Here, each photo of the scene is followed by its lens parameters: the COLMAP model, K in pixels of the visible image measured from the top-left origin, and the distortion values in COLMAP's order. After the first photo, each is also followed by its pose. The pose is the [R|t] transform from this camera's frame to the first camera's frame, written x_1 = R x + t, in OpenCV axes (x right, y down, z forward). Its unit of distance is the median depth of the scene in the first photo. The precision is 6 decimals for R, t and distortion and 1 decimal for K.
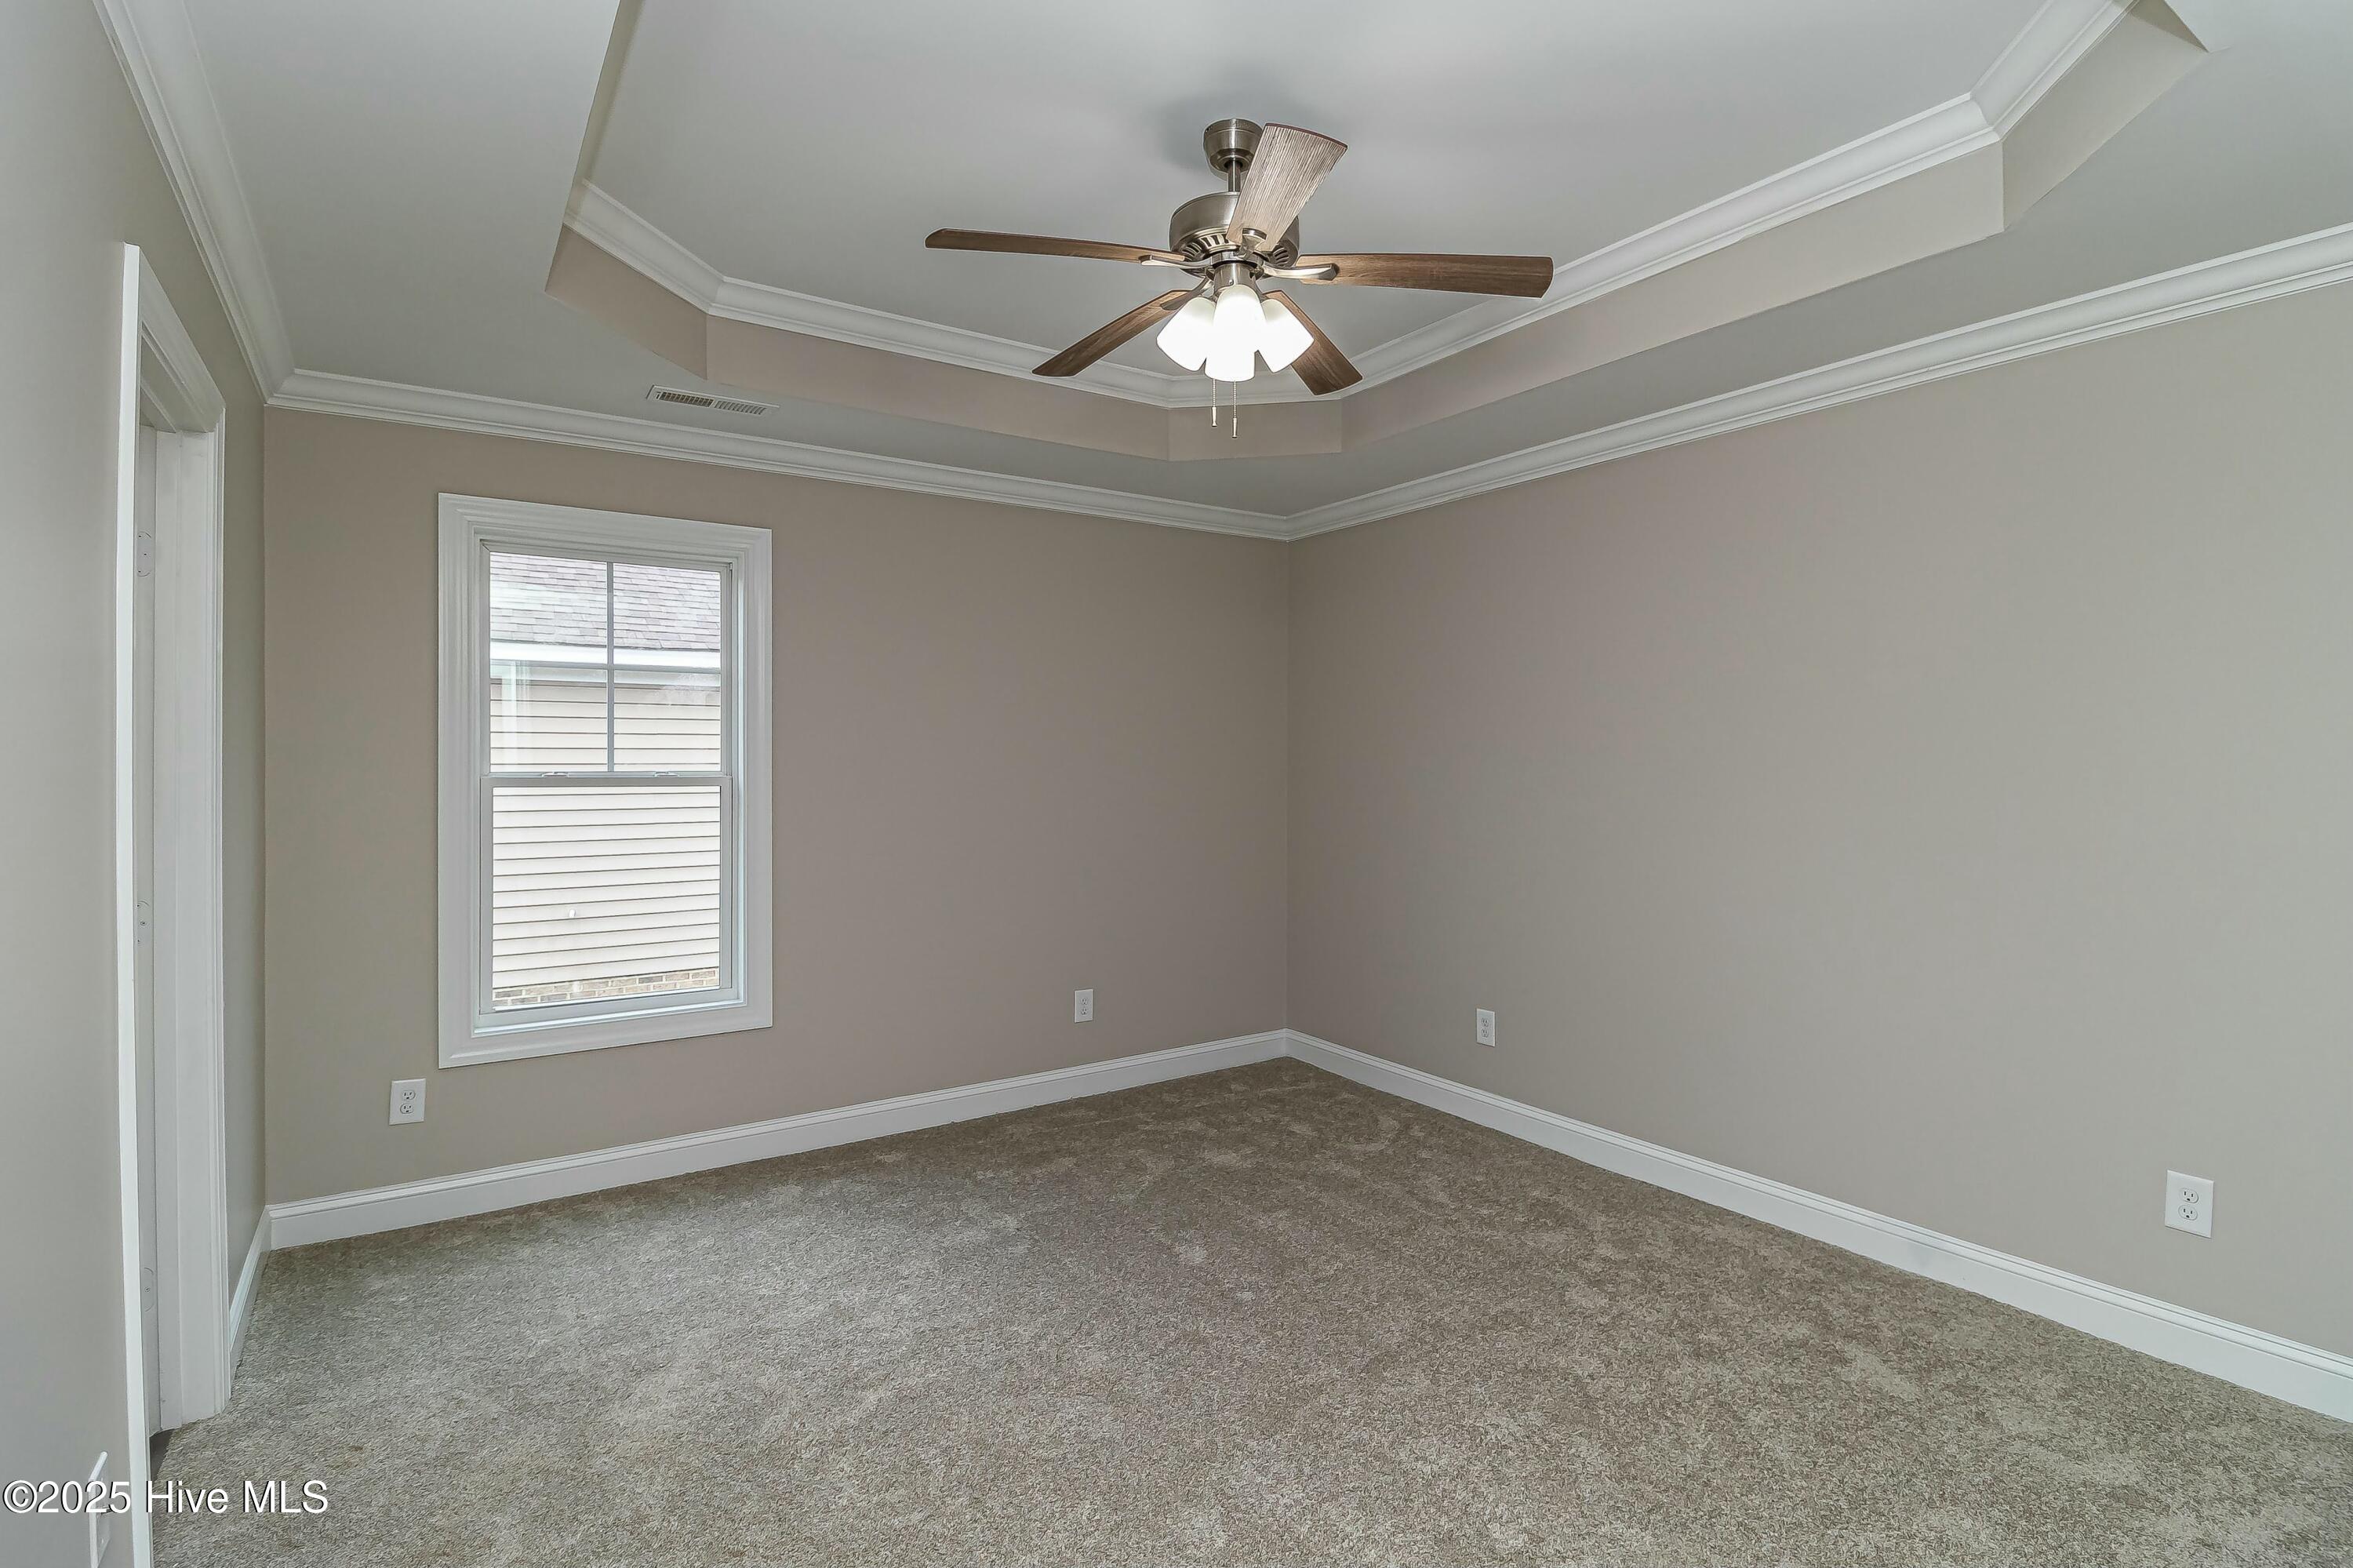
lens RADIAL K [[1114.3, 0, 1176.5], [0, 1114.3, 784.0], [0, 0, 1]] dist [-0.017176, -0.004784]
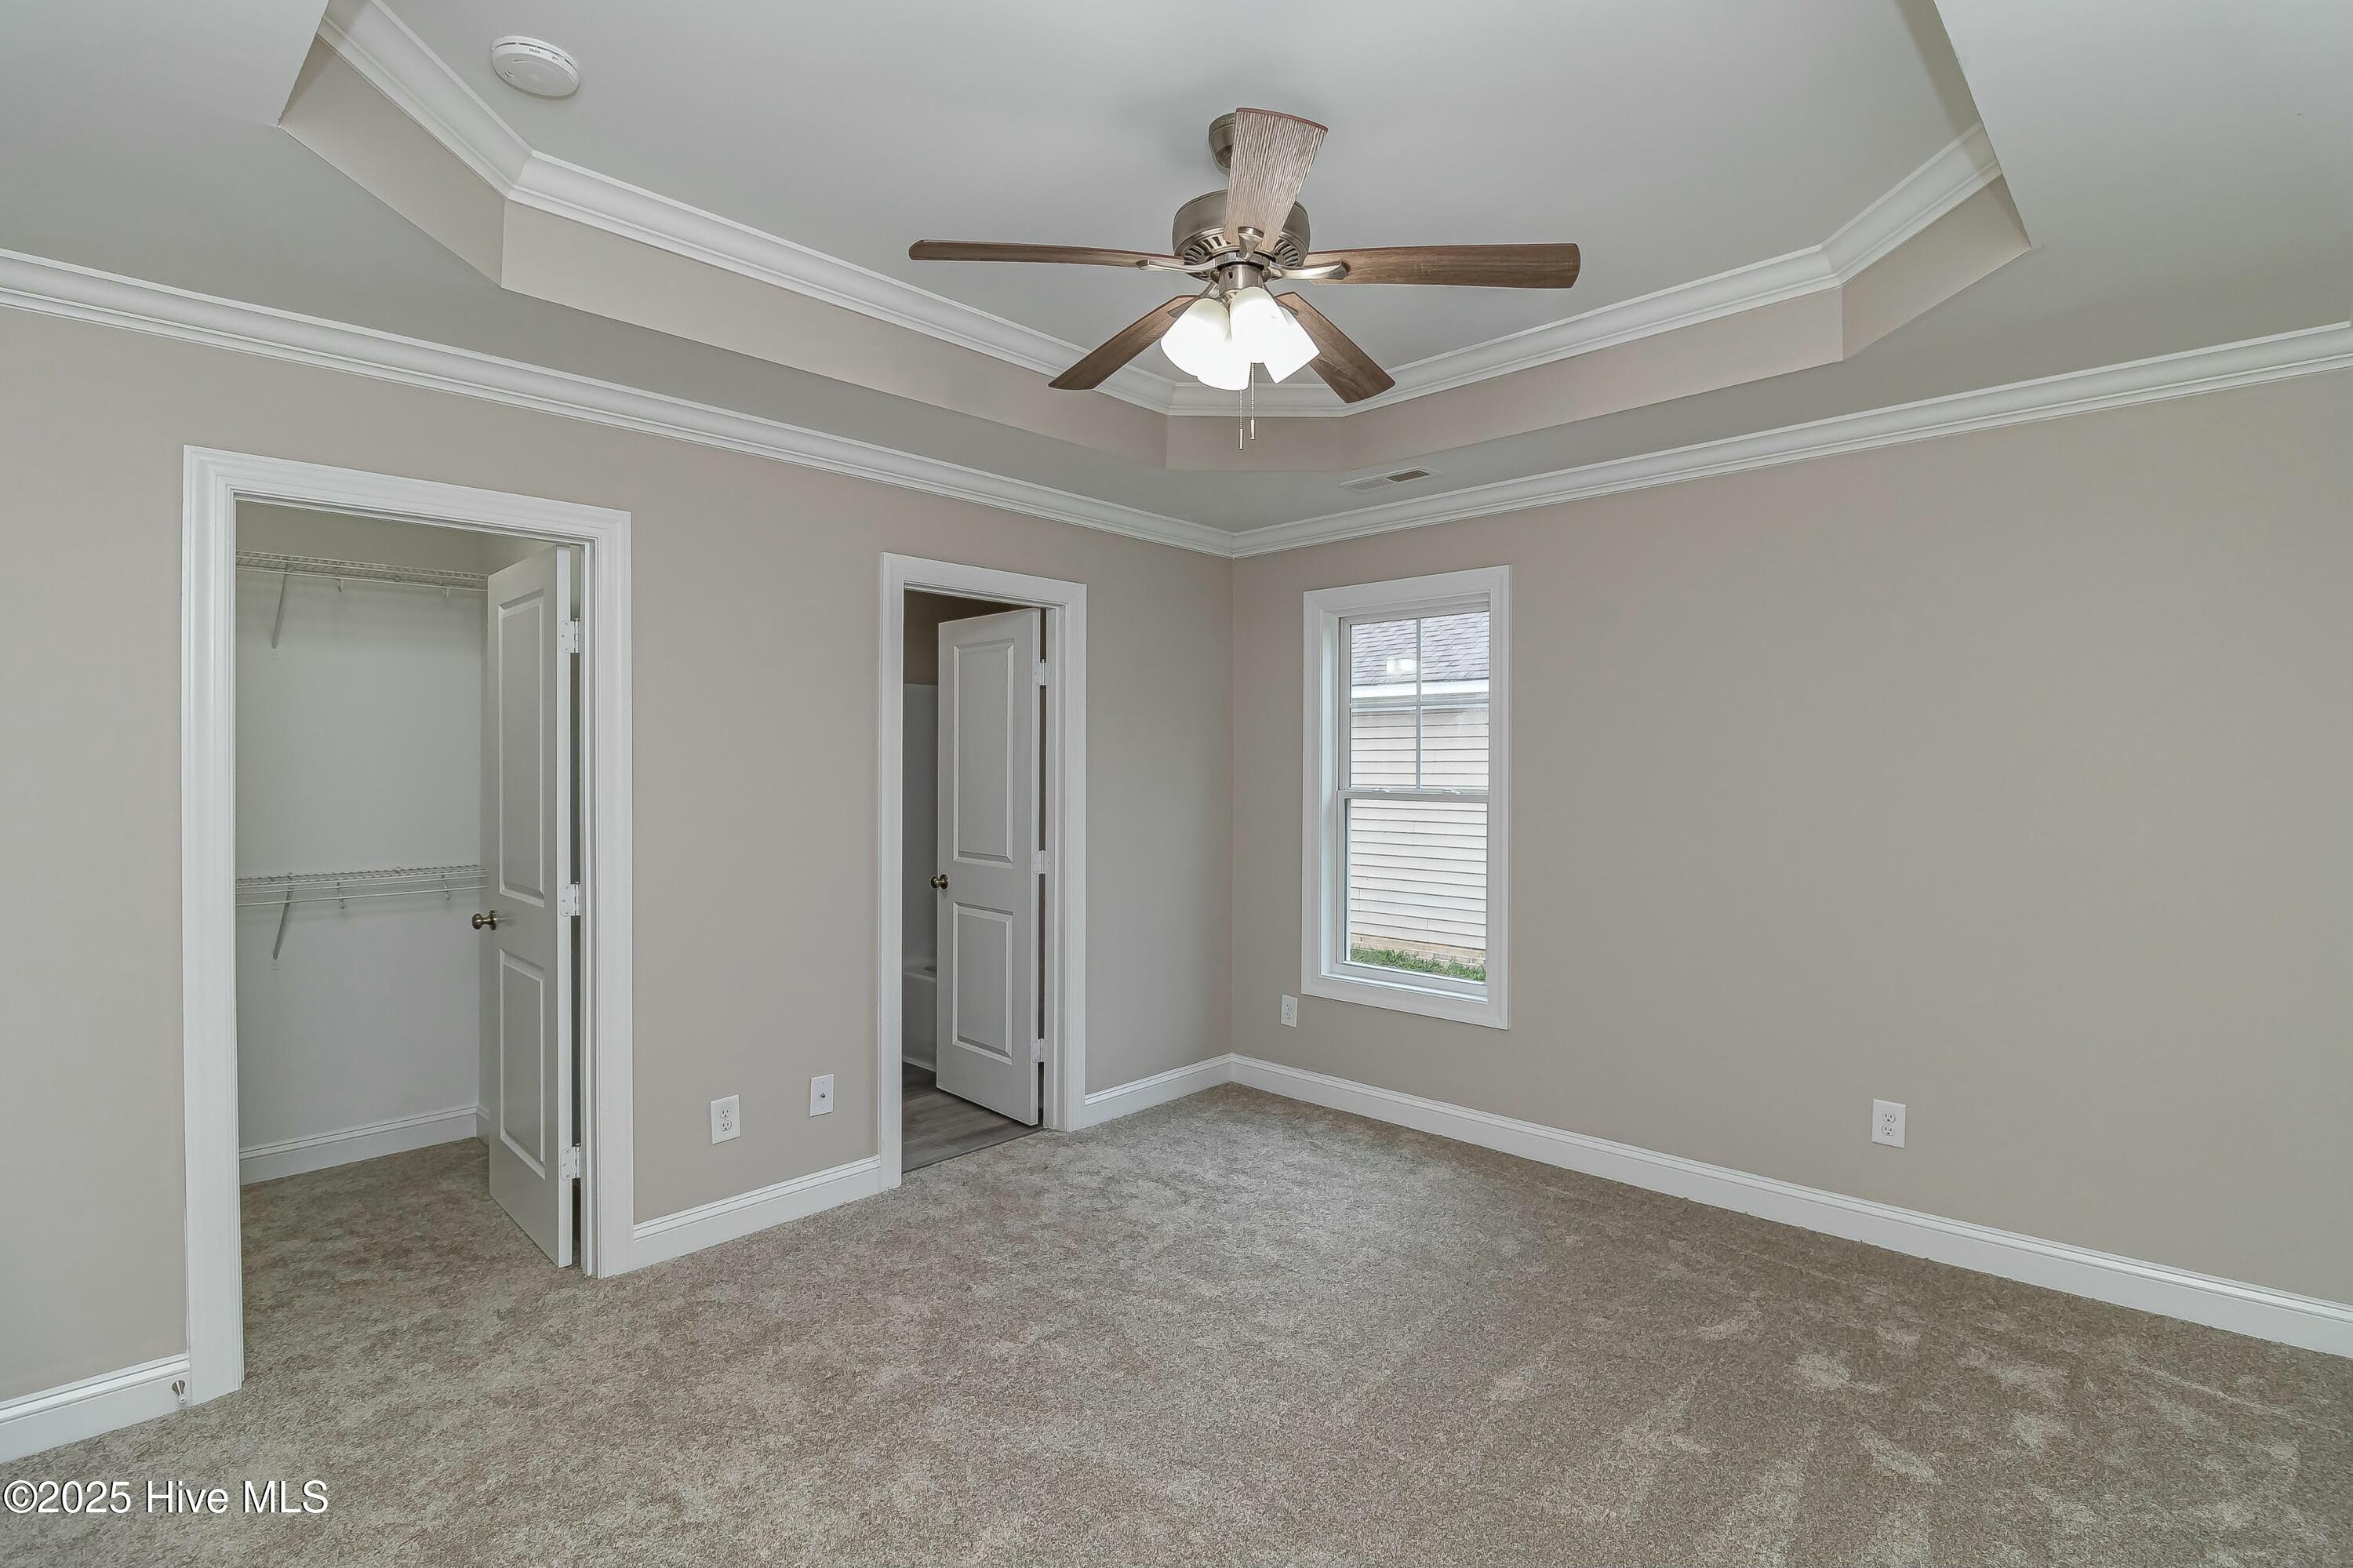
lens RADIAL K [[1114.3, 0, 1176.5], [0, 1114.3, 784.0], [0, 0, 1]] dist [-0.017176, -0.004784]
pose [[0.205793, 0.014866, -0.978483, 0.647027], [-0.022842, 0.999685, 0.010384, -0.023651], [0.978329, 0.020213, 0.206068, 0.489532]]
